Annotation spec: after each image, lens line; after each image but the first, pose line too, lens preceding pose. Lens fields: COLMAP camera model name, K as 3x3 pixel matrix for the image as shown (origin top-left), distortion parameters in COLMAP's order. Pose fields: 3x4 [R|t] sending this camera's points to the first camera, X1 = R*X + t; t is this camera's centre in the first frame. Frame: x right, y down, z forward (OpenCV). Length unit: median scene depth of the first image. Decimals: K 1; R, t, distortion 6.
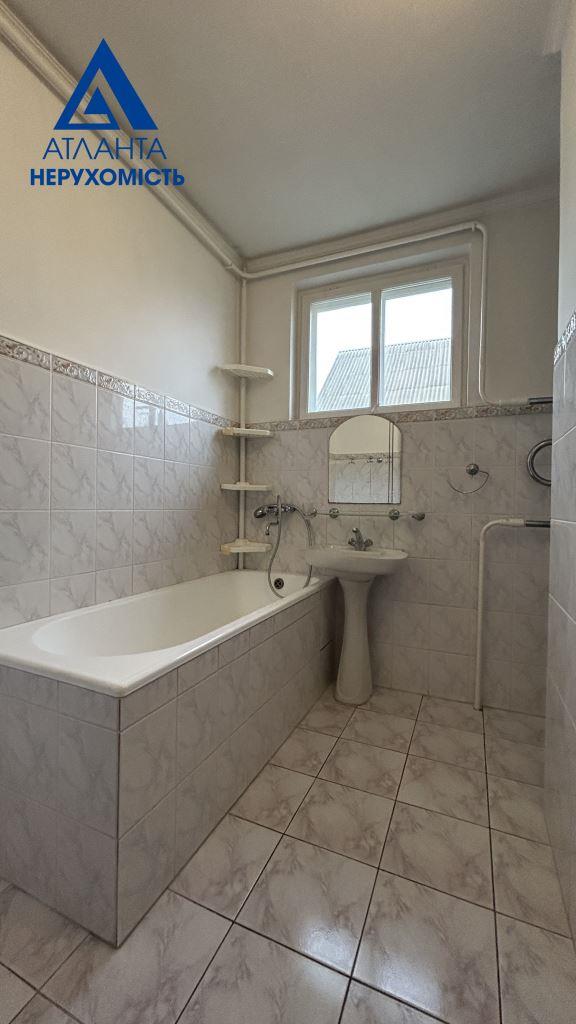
lens RADIAL K [[412.2, 0, 290.3], [0, 412.2, 511.2], [0, 0, 1]] dist [-0.001401, 0.000098]
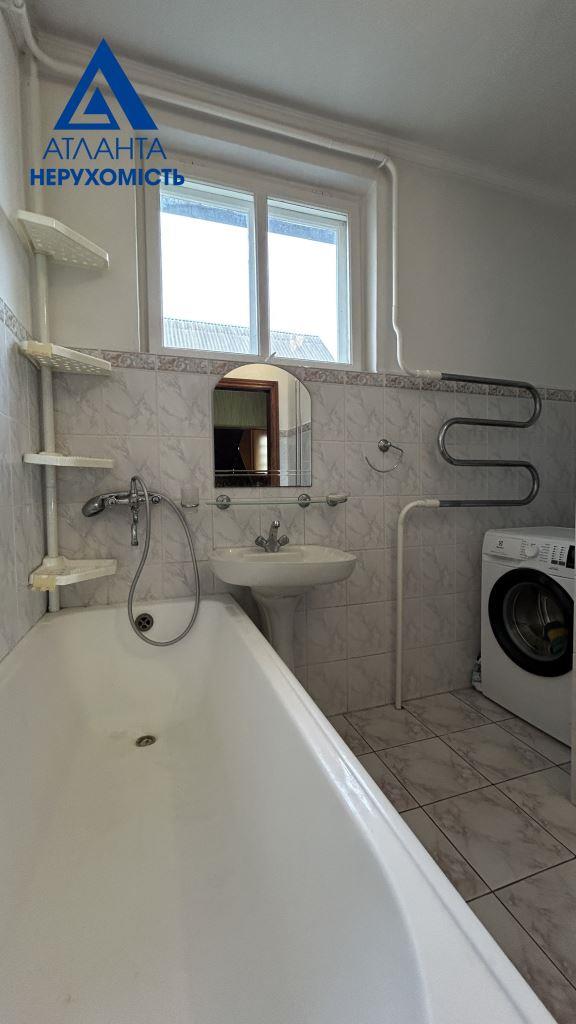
lens RADIAL K [[412.2, 0, 290.3], [0, 412.2, 511.2], [0, 0, 1]] dist [-0.001401, 0.000098]
pose [[0.743158, -0.058582, 0.666547, -0.265969], [0.032551, 0.998146, 0.051433, -0.011263], [-0.668324, -0.016526, 0.743687, 0.411304]]
